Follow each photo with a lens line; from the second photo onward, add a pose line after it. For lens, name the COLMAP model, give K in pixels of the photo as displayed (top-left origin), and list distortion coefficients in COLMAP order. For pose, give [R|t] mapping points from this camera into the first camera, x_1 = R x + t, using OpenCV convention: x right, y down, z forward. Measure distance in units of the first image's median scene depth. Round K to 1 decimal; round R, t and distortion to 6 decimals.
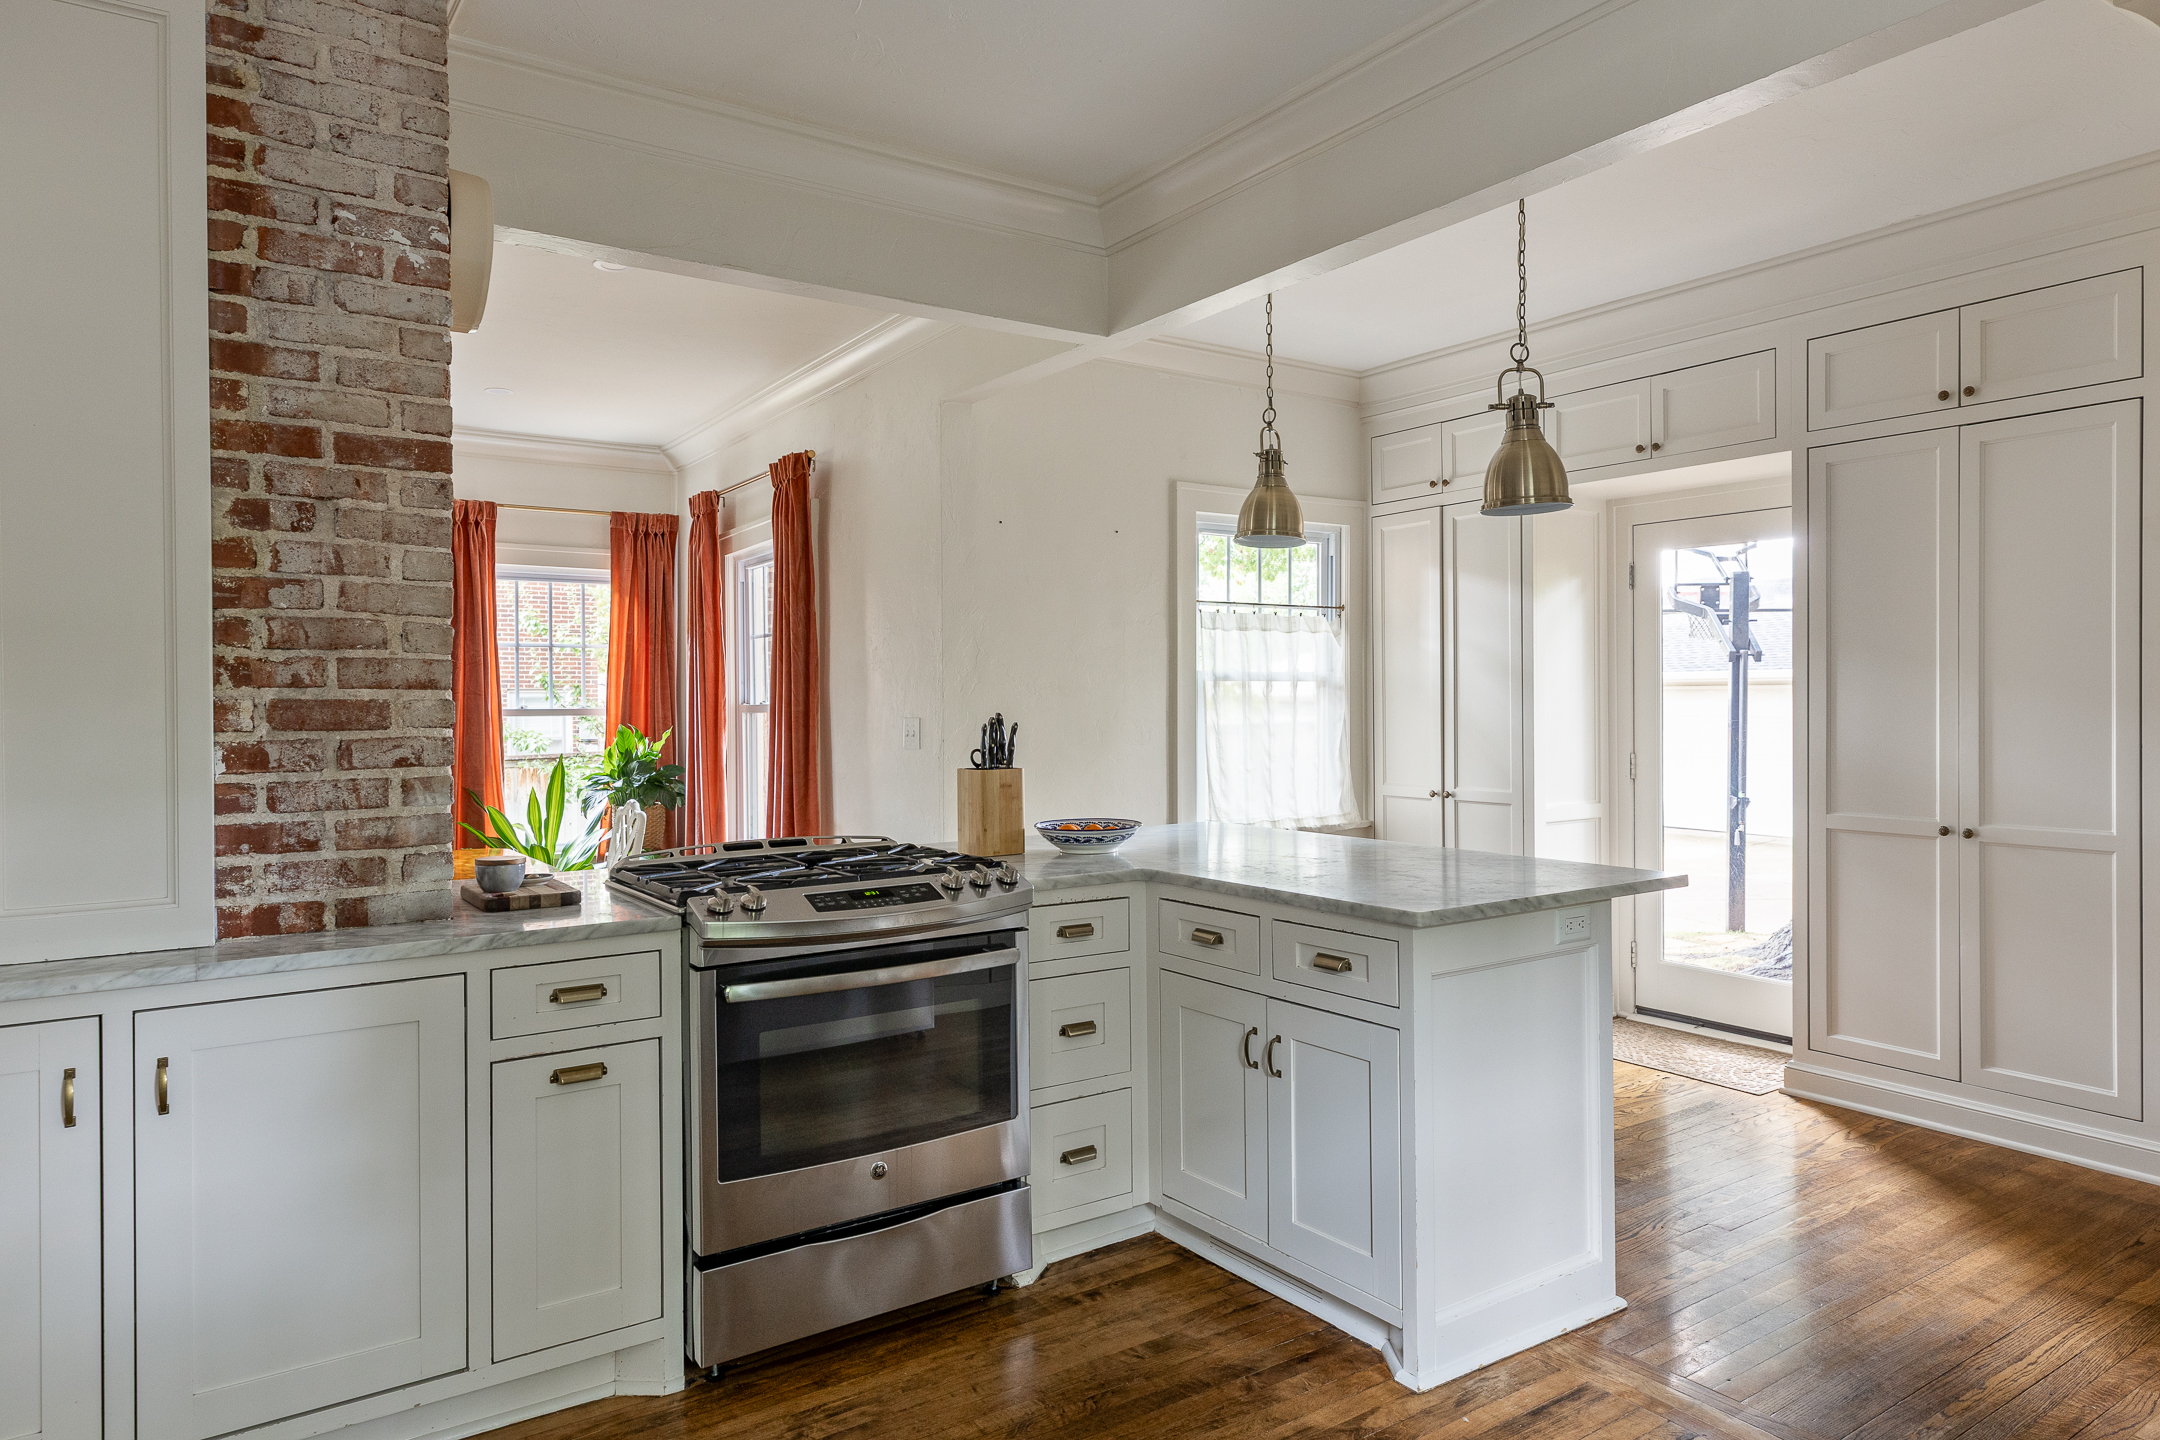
lens RADIAL K [[1333.6, 0, 1077.9], [0, 1333.6, 708.8], [0, 0, 1]] dist [0.017465, 0.000047]
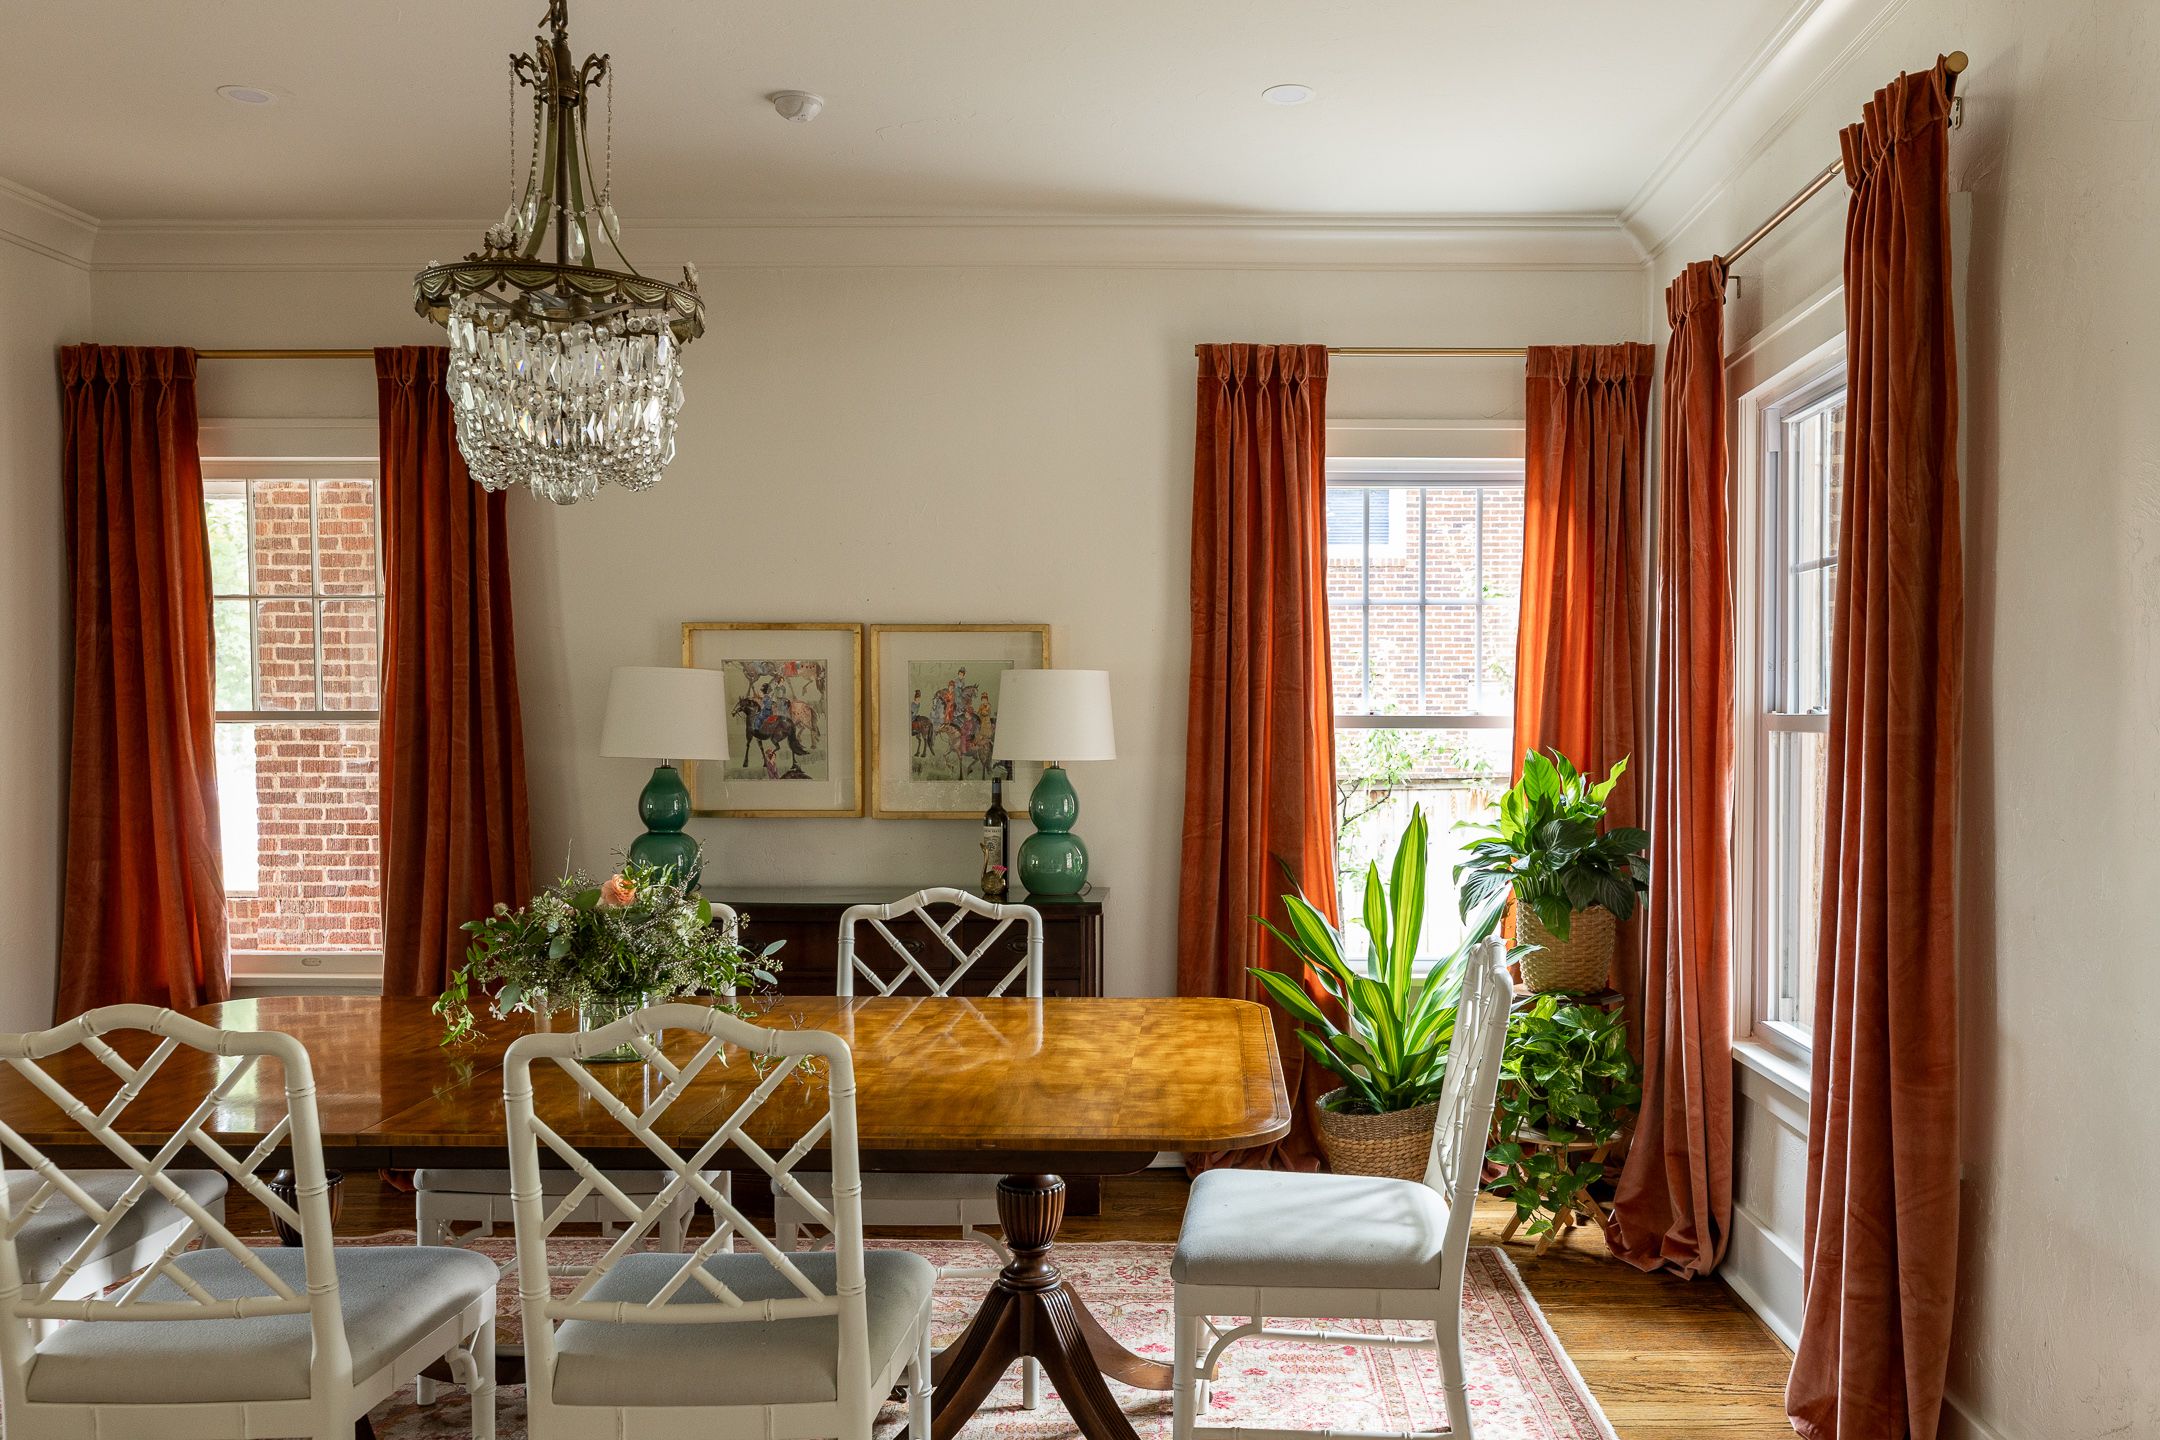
lens RADIAL K [[1723.7, 0, 1145.8], [0, 1723.7, 750.2], [0, 0, 1]] dist [-0.006339, 0.008544]
pose [[0.821767, 0.023536, -0.569338, -0.083947], [-0.008442, 0.999540, 0.029135, -0.005877], [0.569761, -0.019136, 0.821587, 0.366478]]
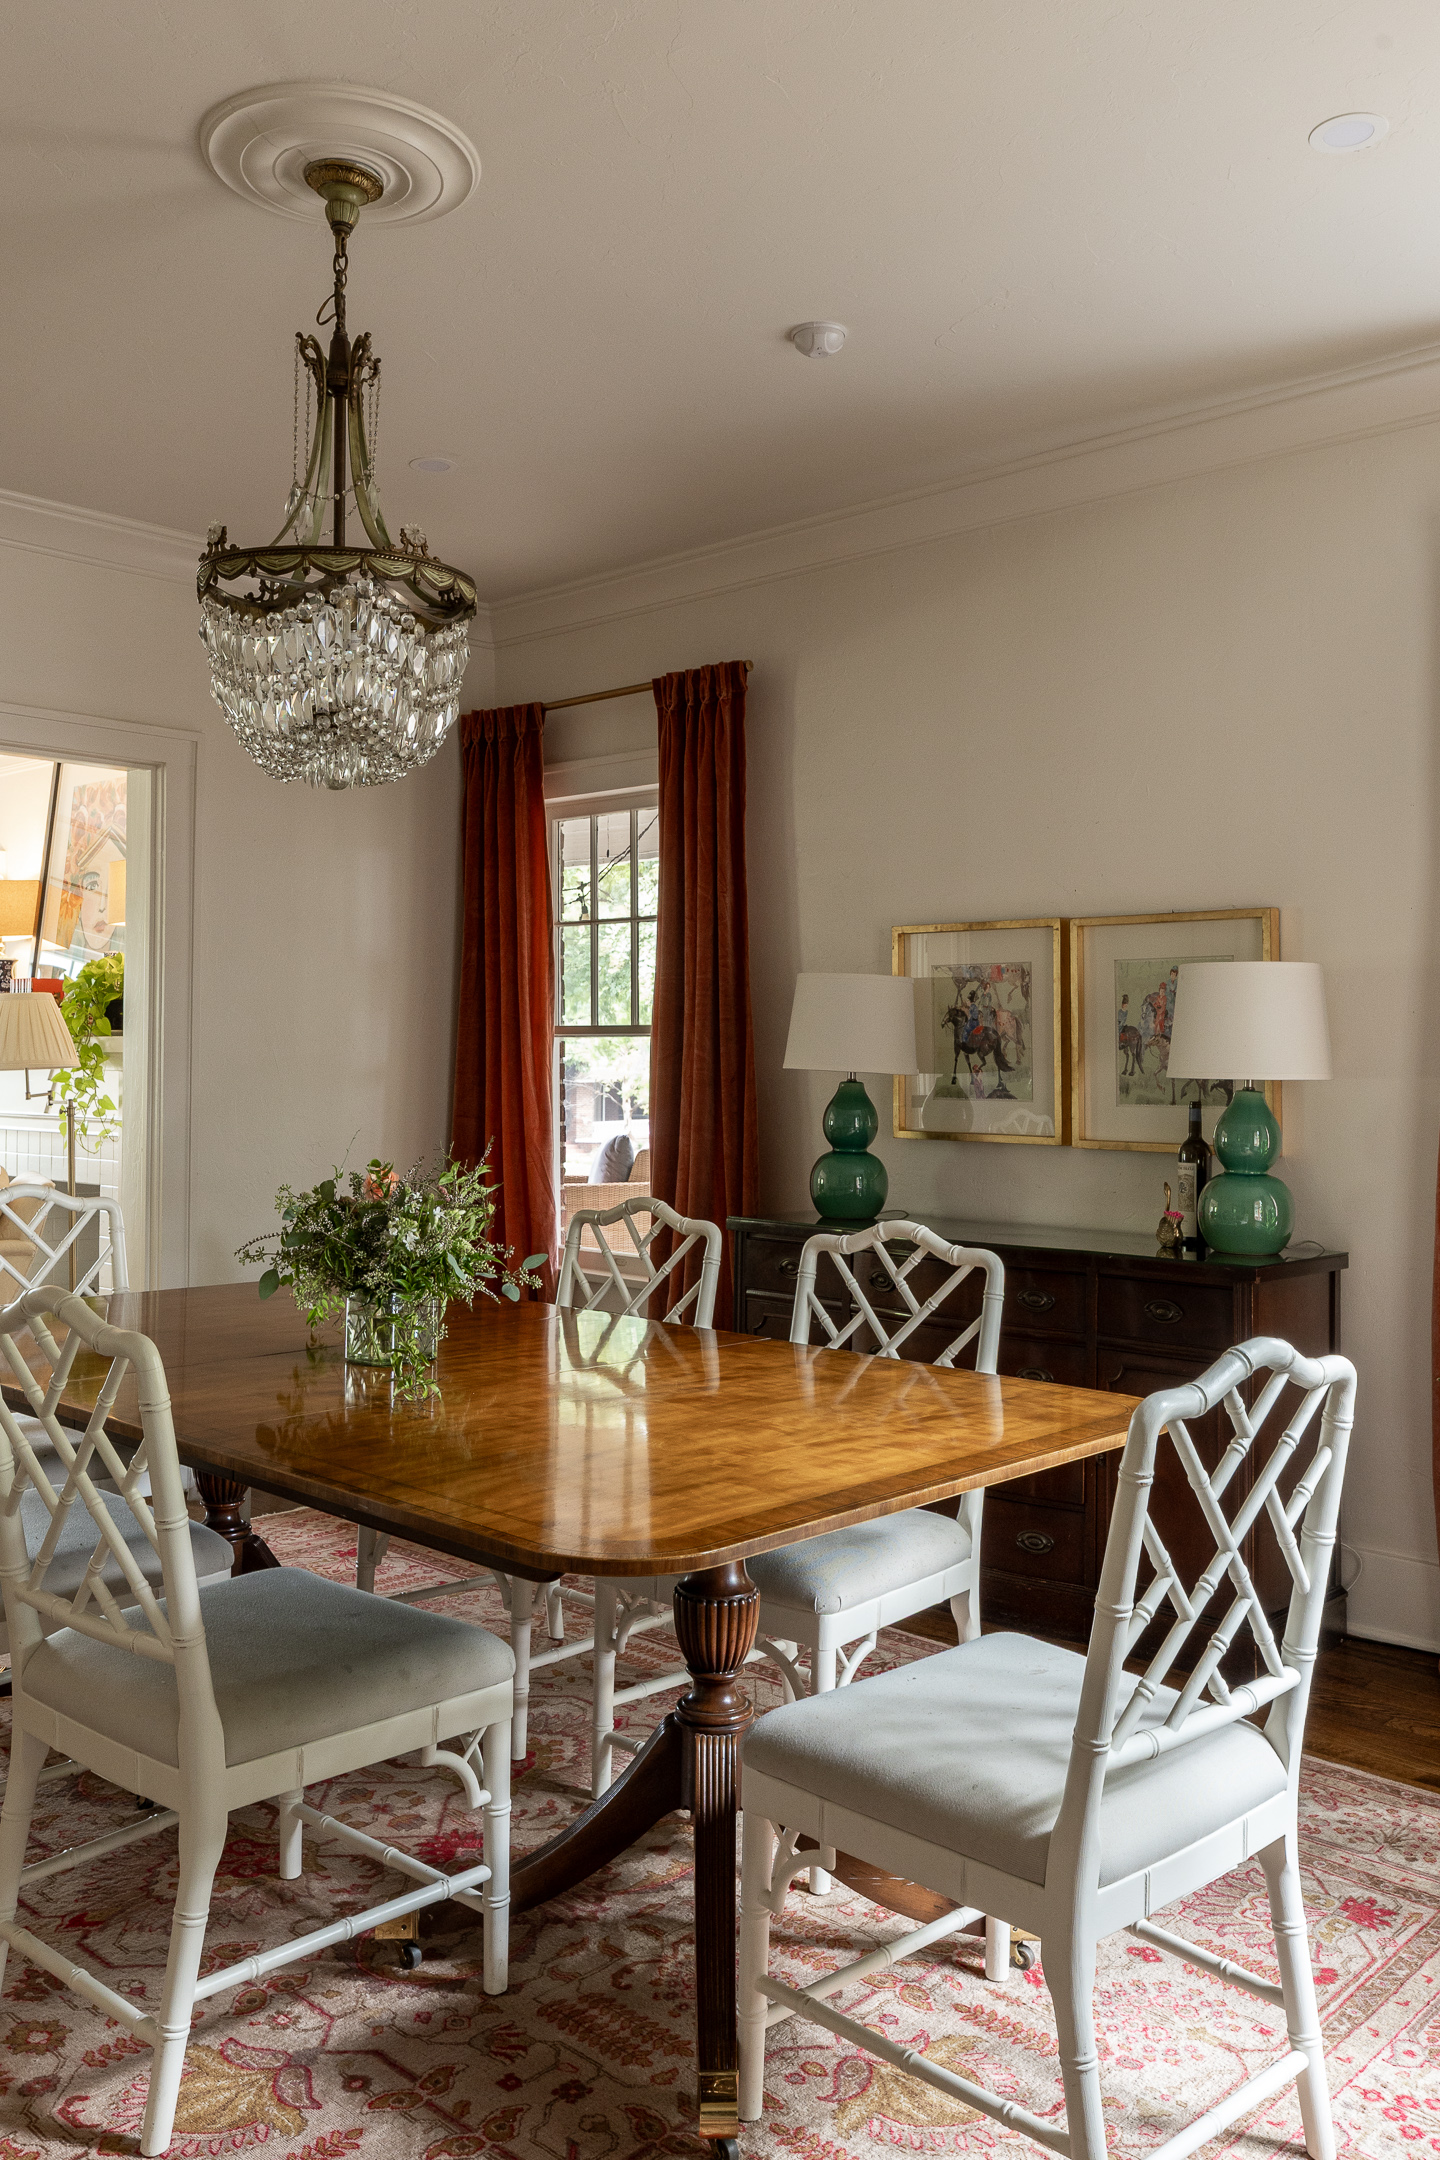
lens RADIAL K [[1730.8, 0, 732.2], [0, 1730.8, 958.5], [0, 0, 1]] dist [0.014600, 0.001921]
pose [[0.224481, -0.044258, -0.973473, -0.017797], [-0.011343, 0.998782, -0.048024, 0.008362], [0.974412, 0.021822, 0.223706, 0.630356]]
